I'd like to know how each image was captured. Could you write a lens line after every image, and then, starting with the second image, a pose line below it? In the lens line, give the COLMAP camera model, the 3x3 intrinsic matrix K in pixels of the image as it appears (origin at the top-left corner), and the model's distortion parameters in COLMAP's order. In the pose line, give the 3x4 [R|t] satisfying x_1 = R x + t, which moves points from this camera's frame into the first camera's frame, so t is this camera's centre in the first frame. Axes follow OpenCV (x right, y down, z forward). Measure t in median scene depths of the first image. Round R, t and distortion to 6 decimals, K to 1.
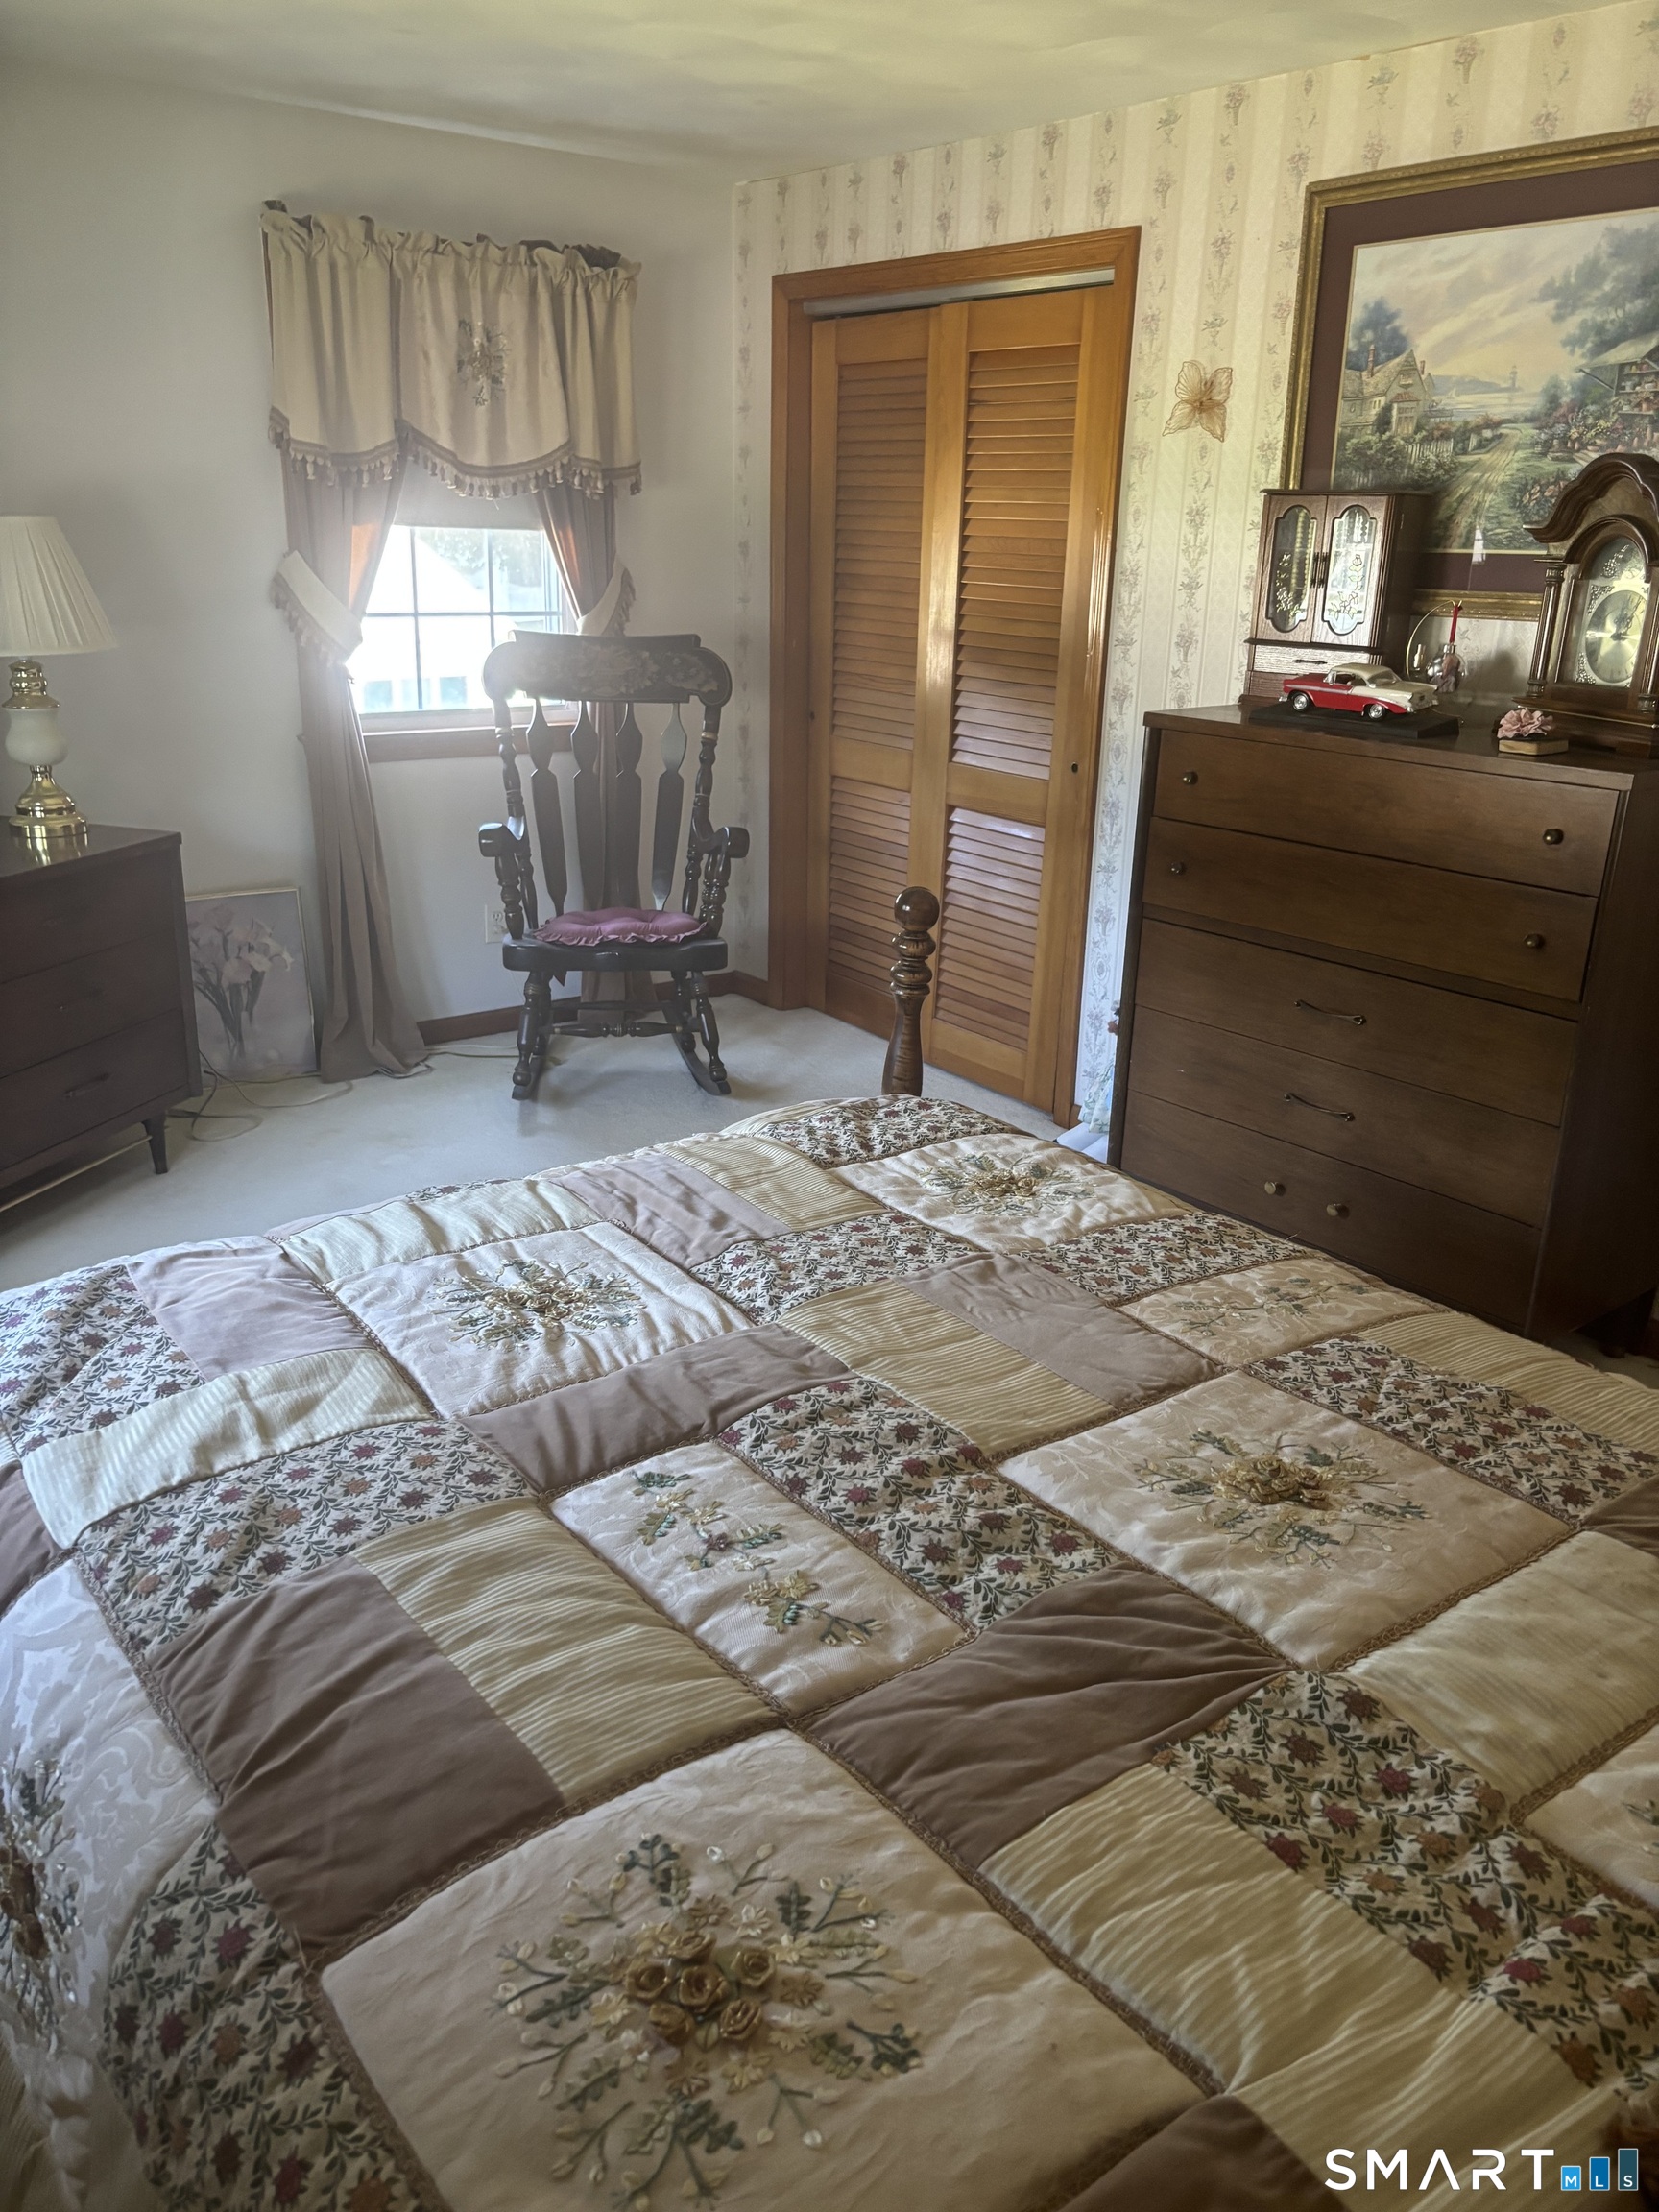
lens RADIAL K [[1669.8, 0, 829.5], [0, 1669.8, 1106.0], [0, 0, 1]] dist [0.026385, -0.000419]
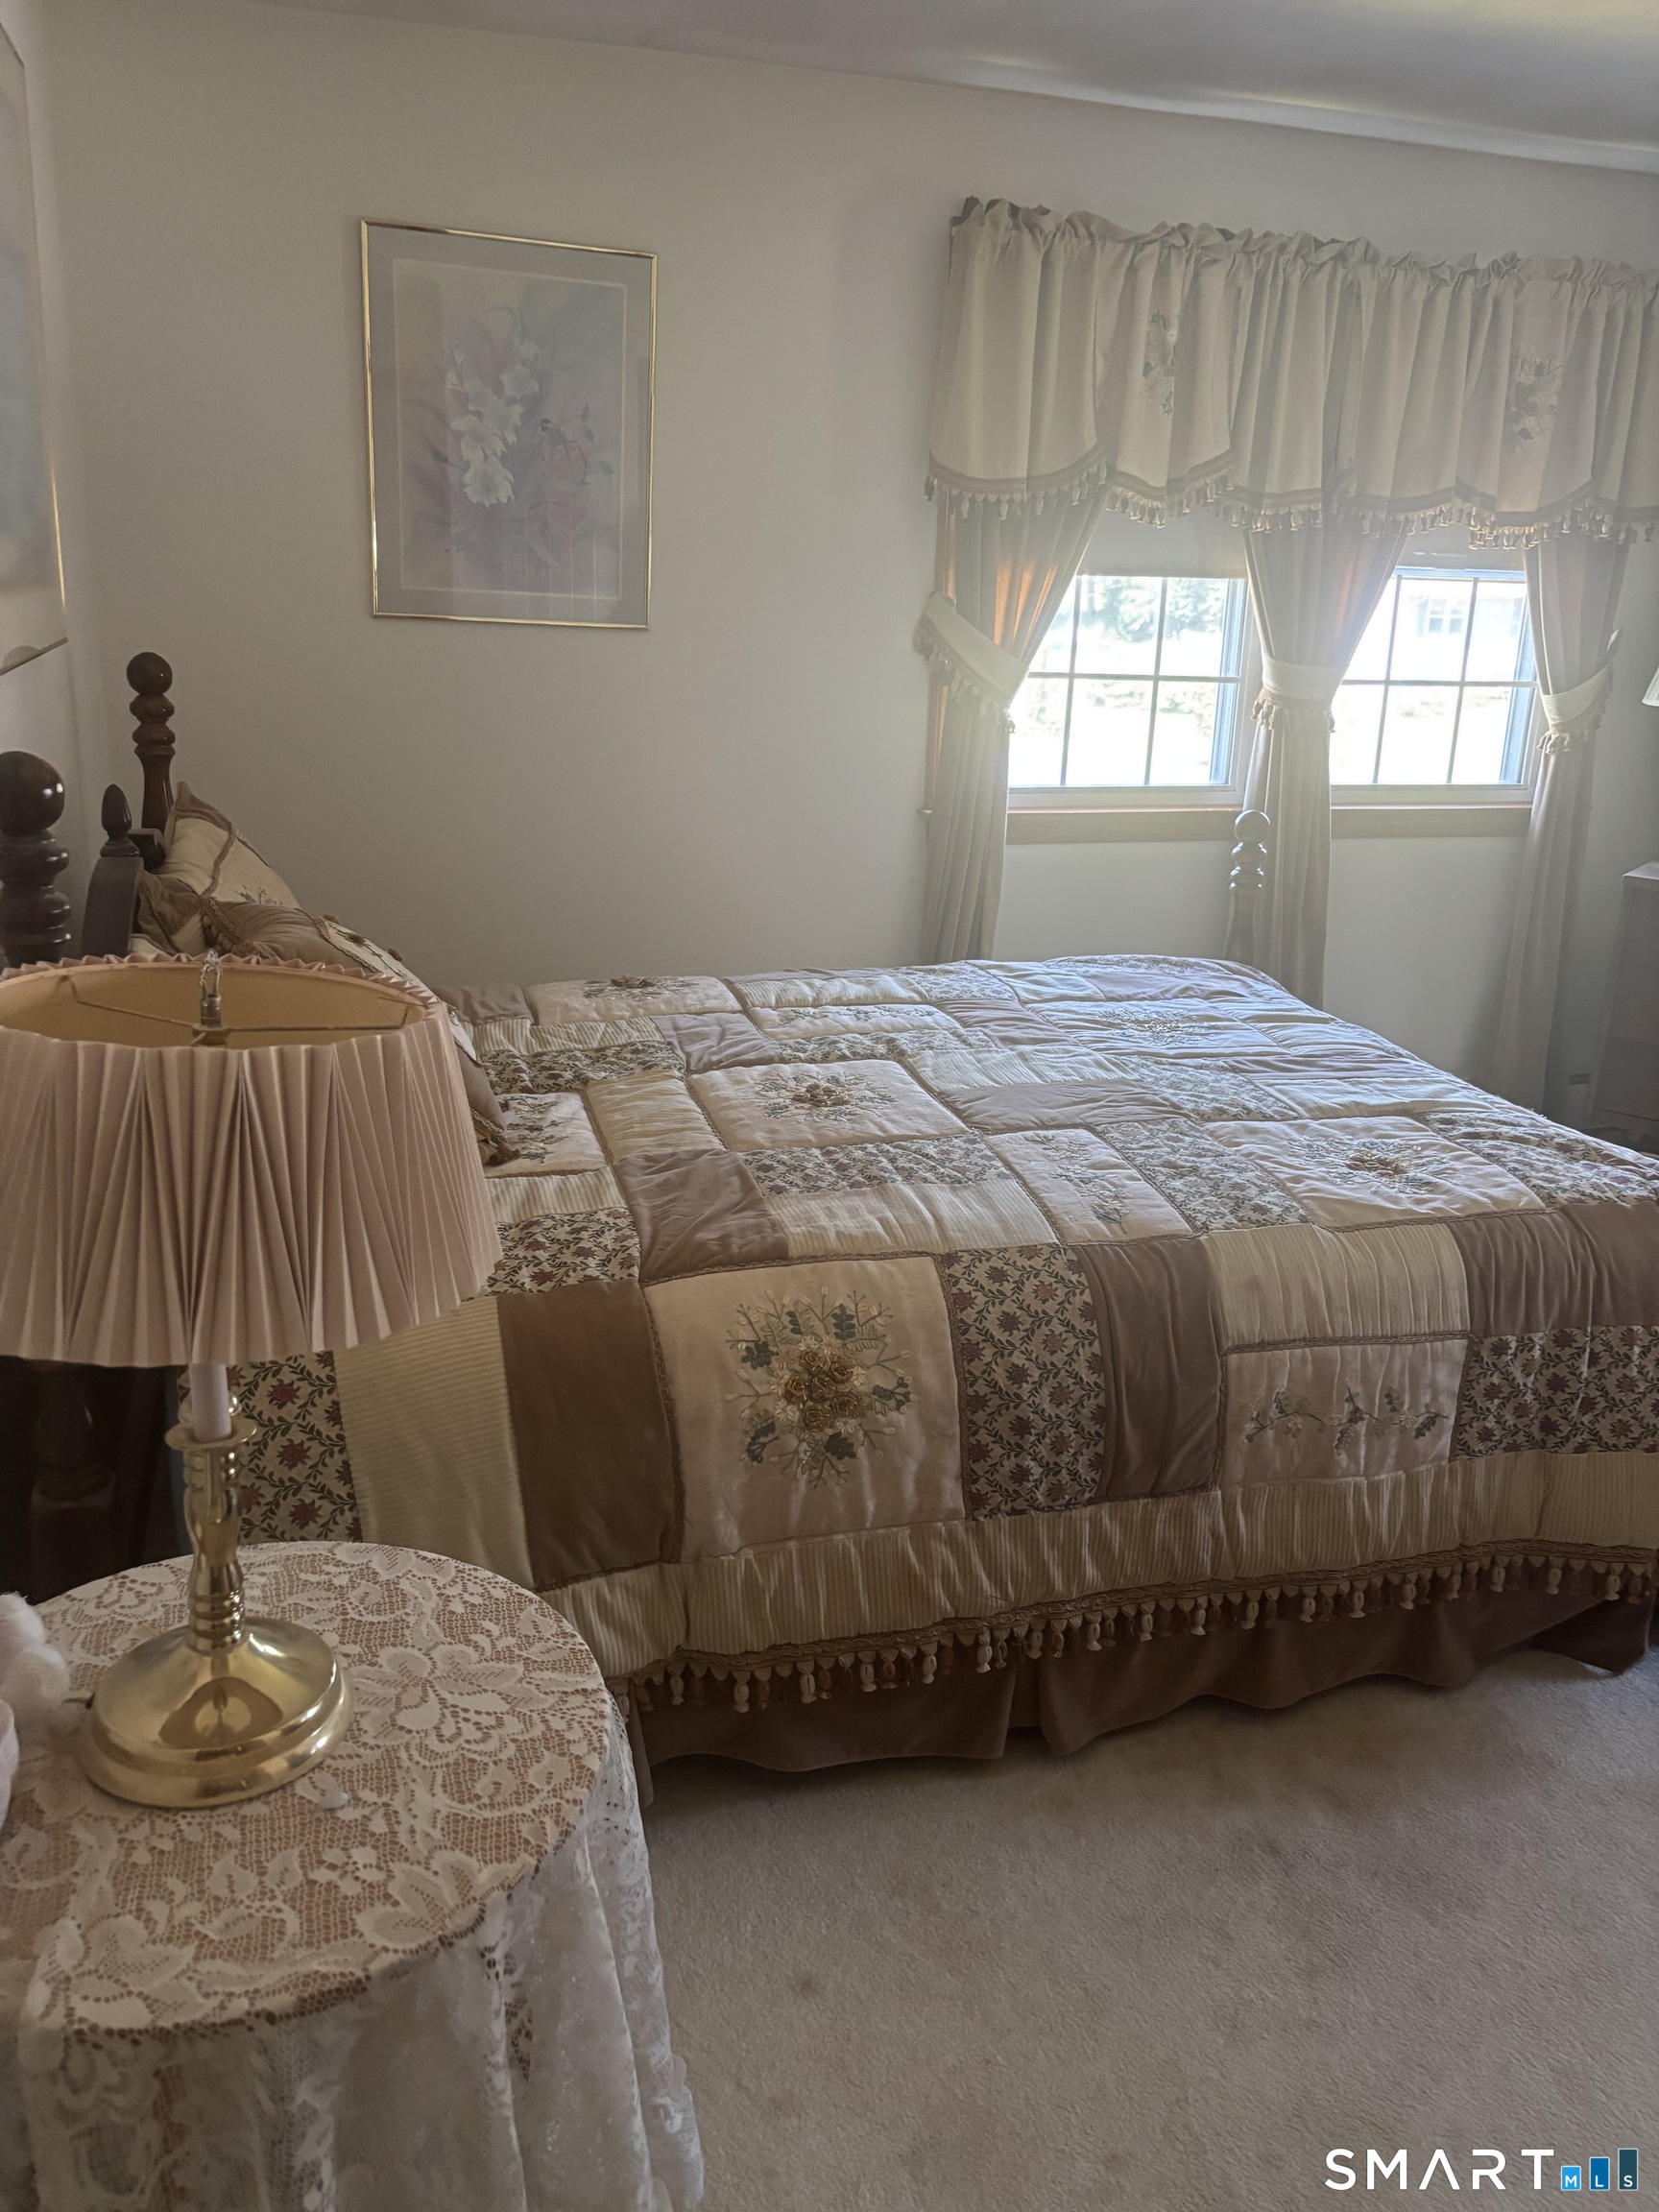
lens RADIAL K [[1669.8, 0, 829.5], [0, 1669.8, 1106.0], [0, 0, 1]] dist [0.026385, -0.000419]
pose [[-0.384521, 0.222095, -0.896001, 1.502301], [-0.340373, 0.868124, 0.361257, -0.317331], [0.858073, 0.443885, -0.258217, 1.224995]]
